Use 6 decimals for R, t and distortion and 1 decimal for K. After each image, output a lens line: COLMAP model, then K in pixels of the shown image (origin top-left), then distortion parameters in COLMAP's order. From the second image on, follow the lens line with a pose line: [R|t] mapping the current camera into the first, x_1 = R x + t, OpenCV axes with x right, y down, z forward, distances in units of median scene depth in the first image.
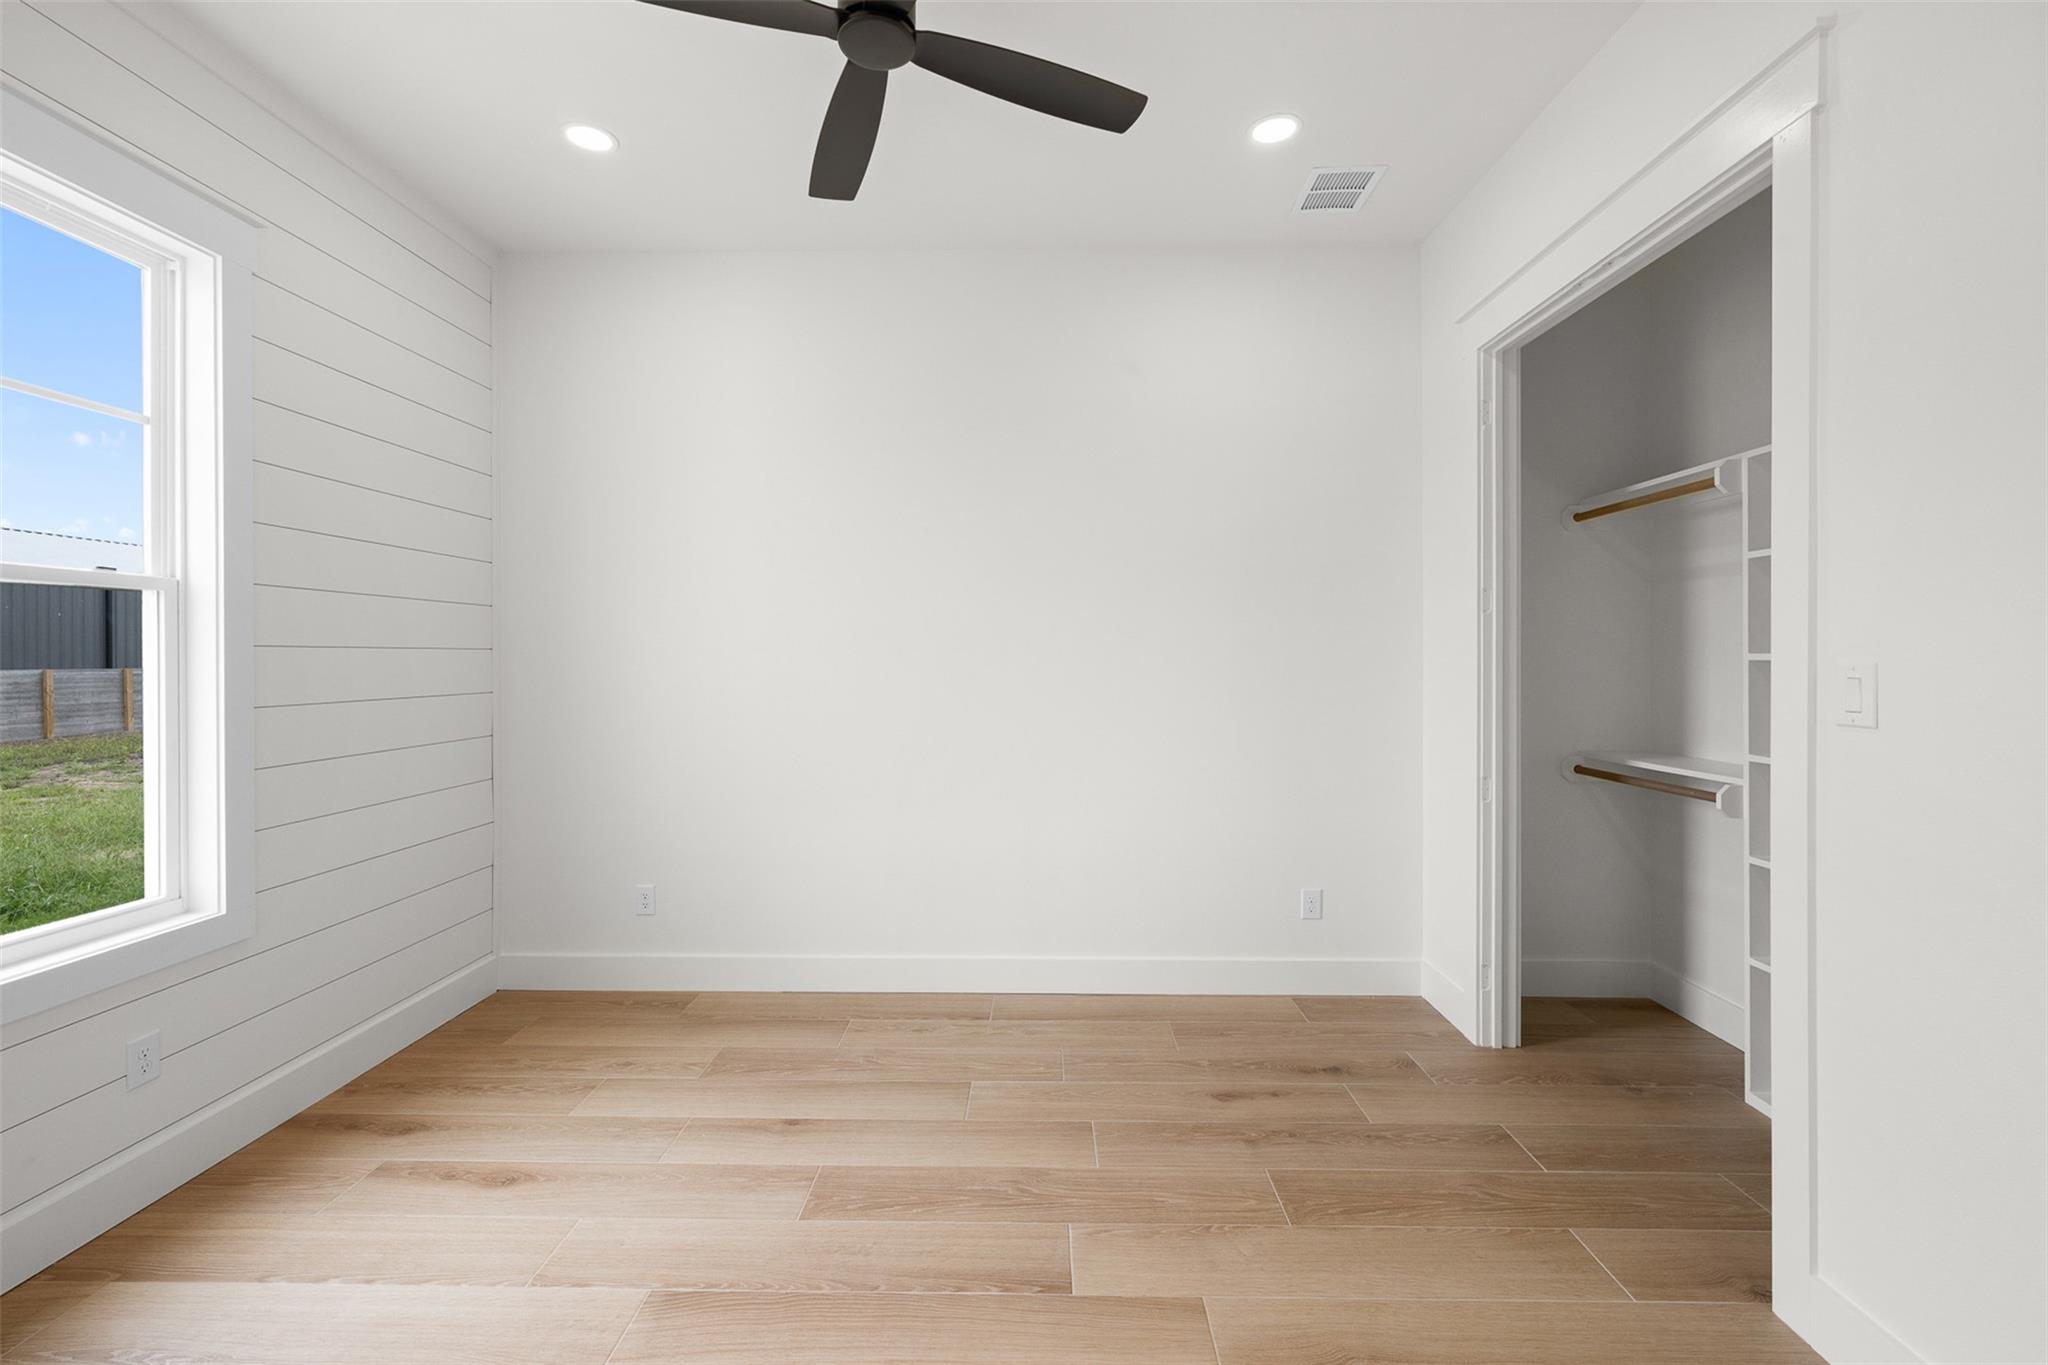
lens RADIAL K [[863.1, 0, 1025.0], [0, 863.1, 671.4], [0, 0, 1]] dist [0.001568, -0.000346]
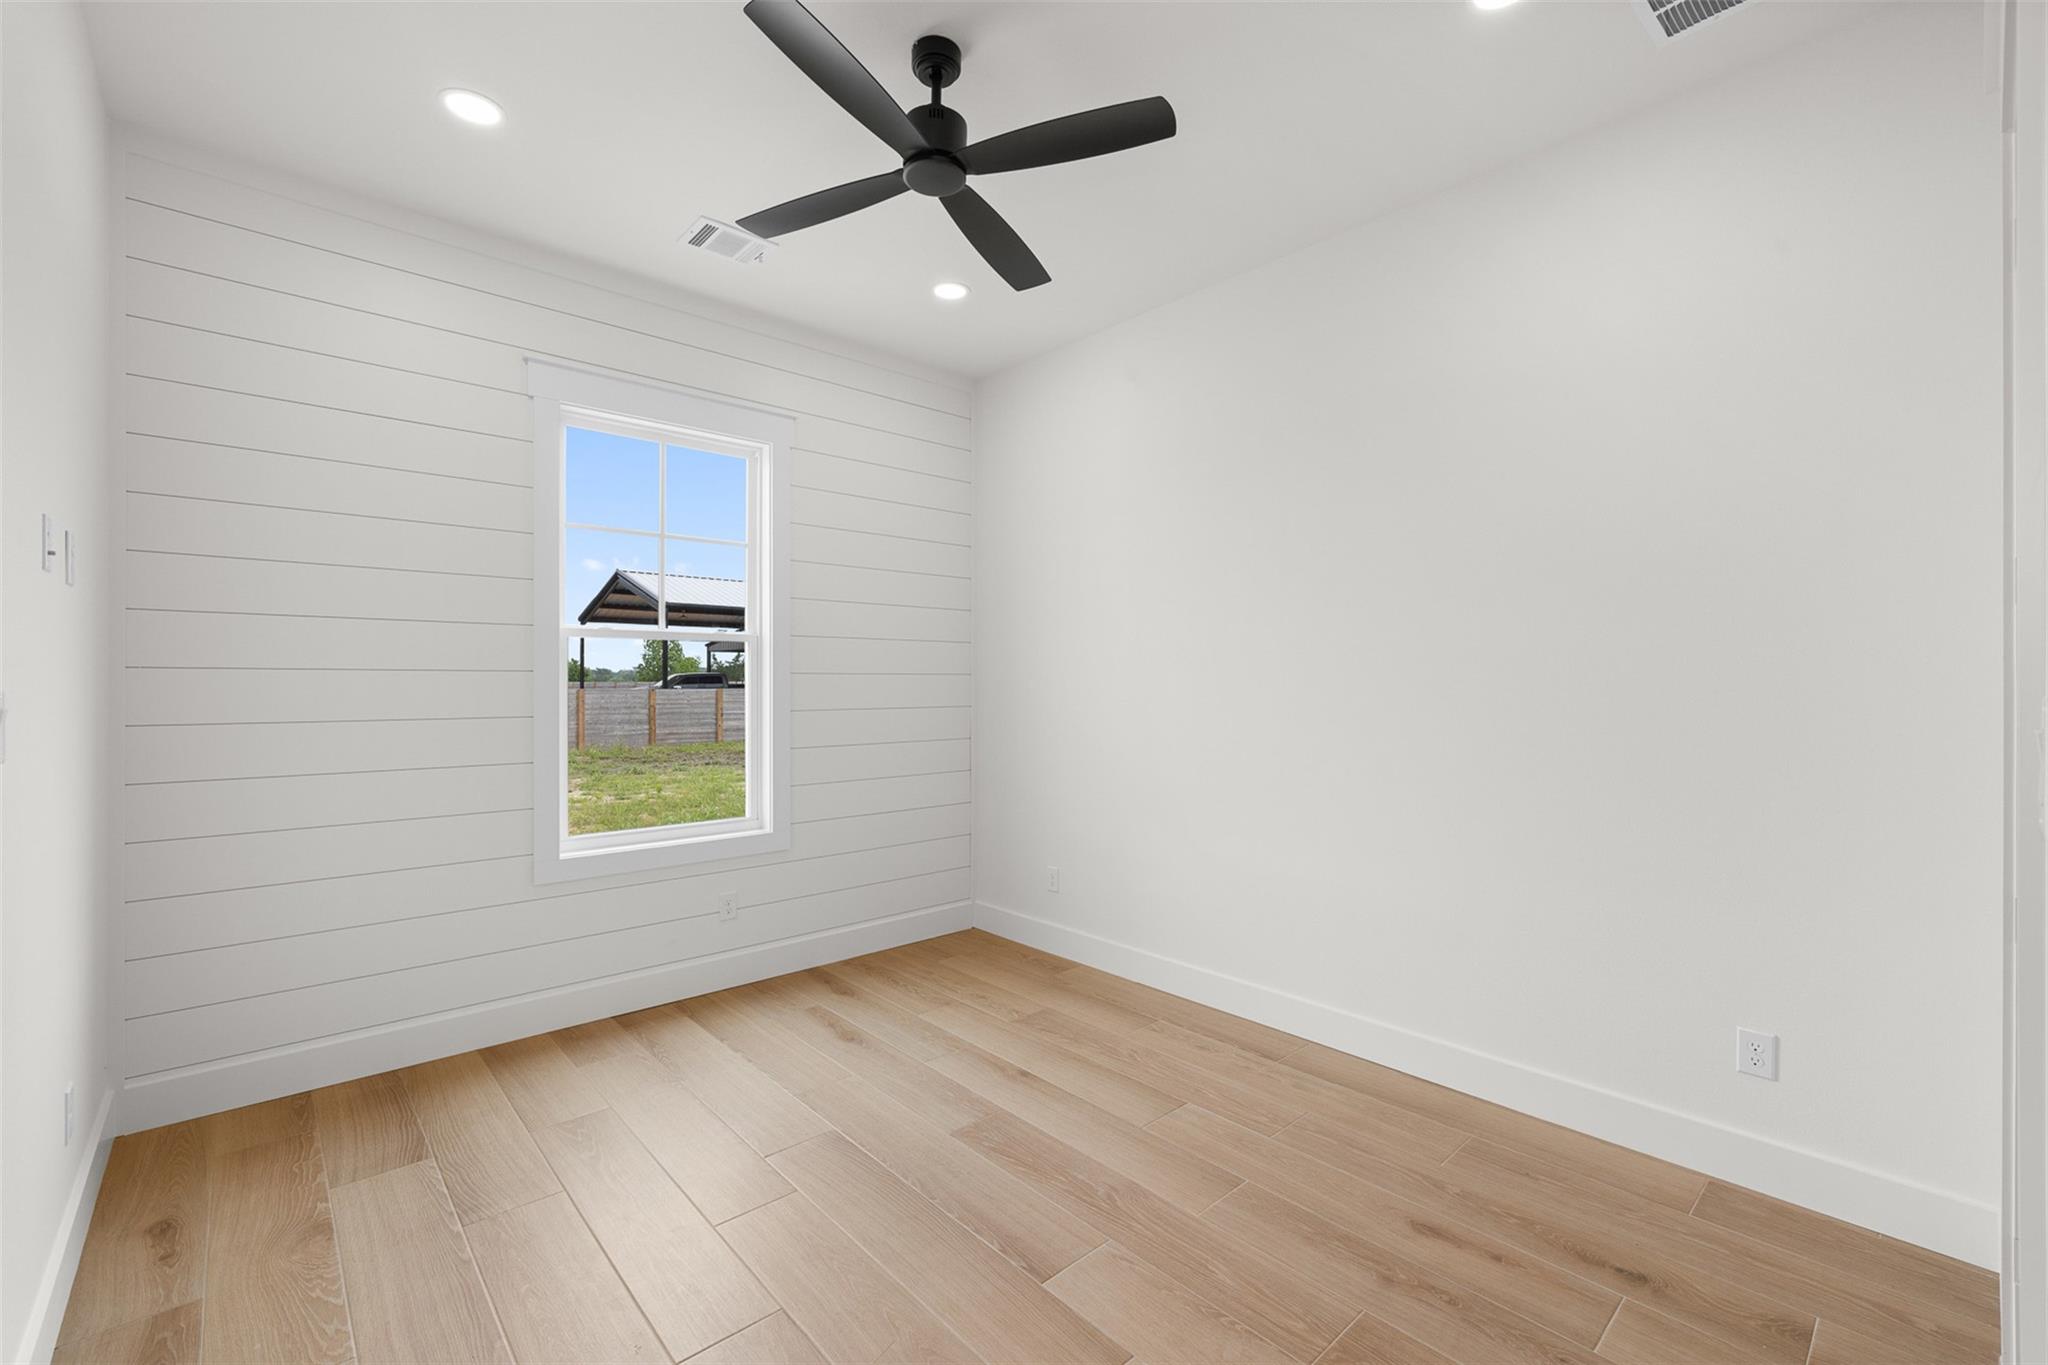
lens RADIAL K [[863.1, 0, 1021.4], [0, 863.1, 682.4], [0, 0, 1]] dist [0.001568, -0.000346]
pose [[0.681831, -0.000545, -0.731510, 0.576646], [-0.009867, 0.999902, -0.009942, 0.000597], [0.731443, 0.013997, 0.681759, 0.183406]]
